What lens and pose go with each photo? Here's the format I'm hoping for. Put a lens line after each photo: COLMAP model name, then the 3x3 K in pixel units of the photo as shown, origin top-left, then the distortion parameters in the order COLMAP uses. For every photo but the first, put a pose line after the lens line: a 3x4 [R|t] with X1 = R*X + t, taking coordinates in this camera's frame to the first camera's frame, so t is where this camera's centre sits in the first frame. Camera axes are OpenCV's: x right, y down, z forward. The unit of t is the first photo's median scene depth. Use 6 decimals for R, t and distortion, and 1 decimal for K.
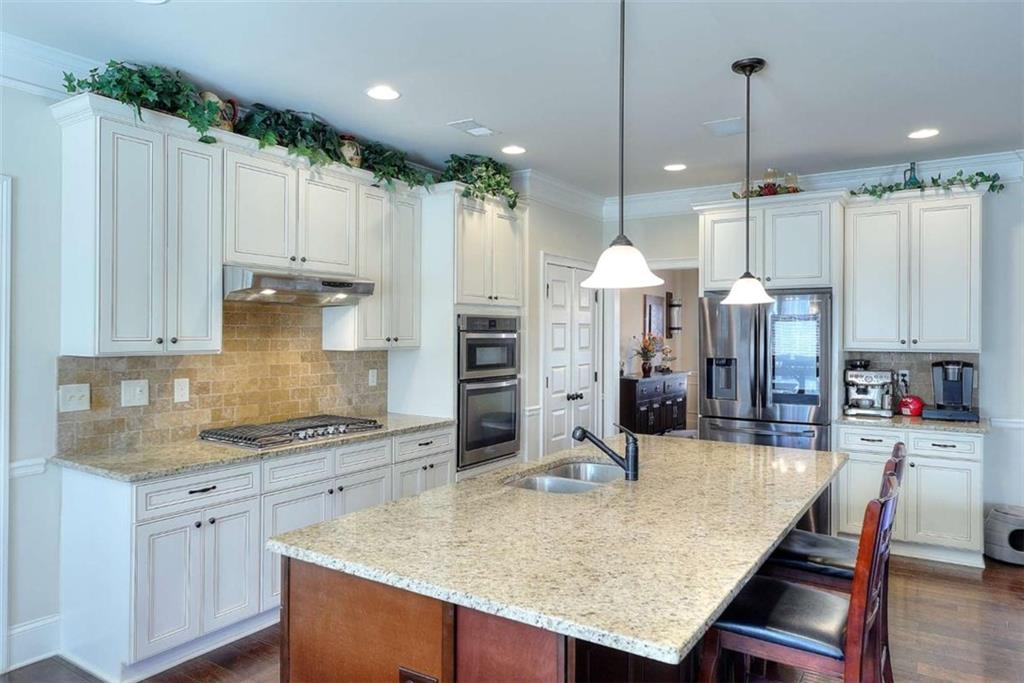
lens RADIAL K [[685.8, 0, 512.0], [0, 685.8, 341.5], [0, 0, 1]] dist [0.001568, 0.000369]
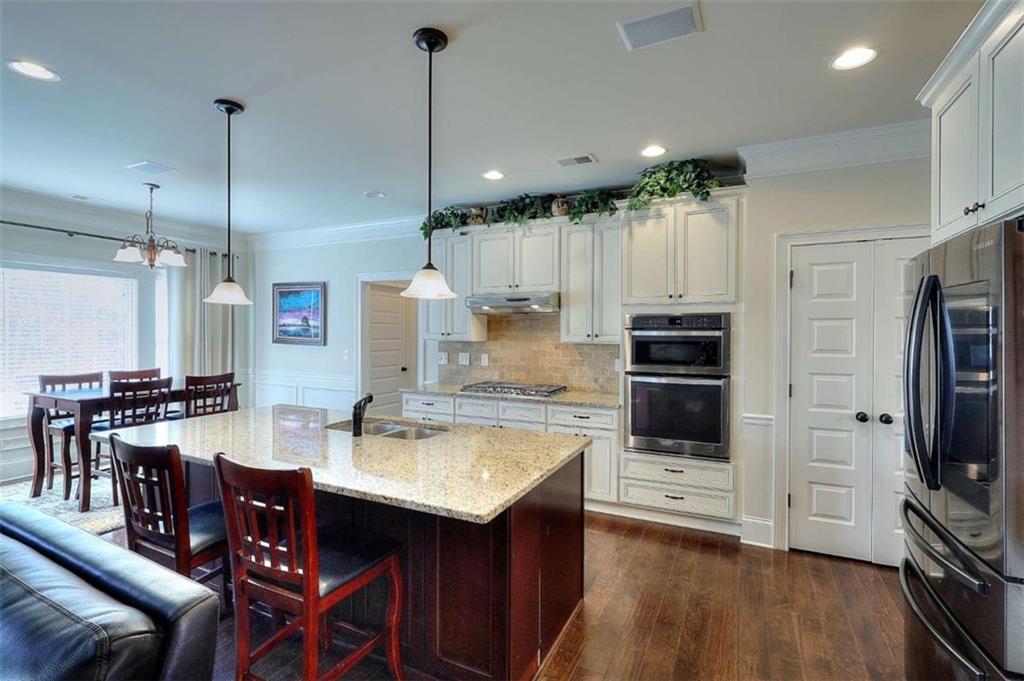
lens RADIAL K [[477.2, 0, 512.0], [0, 477.2, 340.5], [0, 0, 1]] dist [-0.001794, 0.000079]
pose [[0.118176, 0.016228, -0.992860, 0.777505], [-0.015466, 0.999775, 0.014500, -0.004974], [0.992872, 0.013642, 0.118400, 0.800149]]
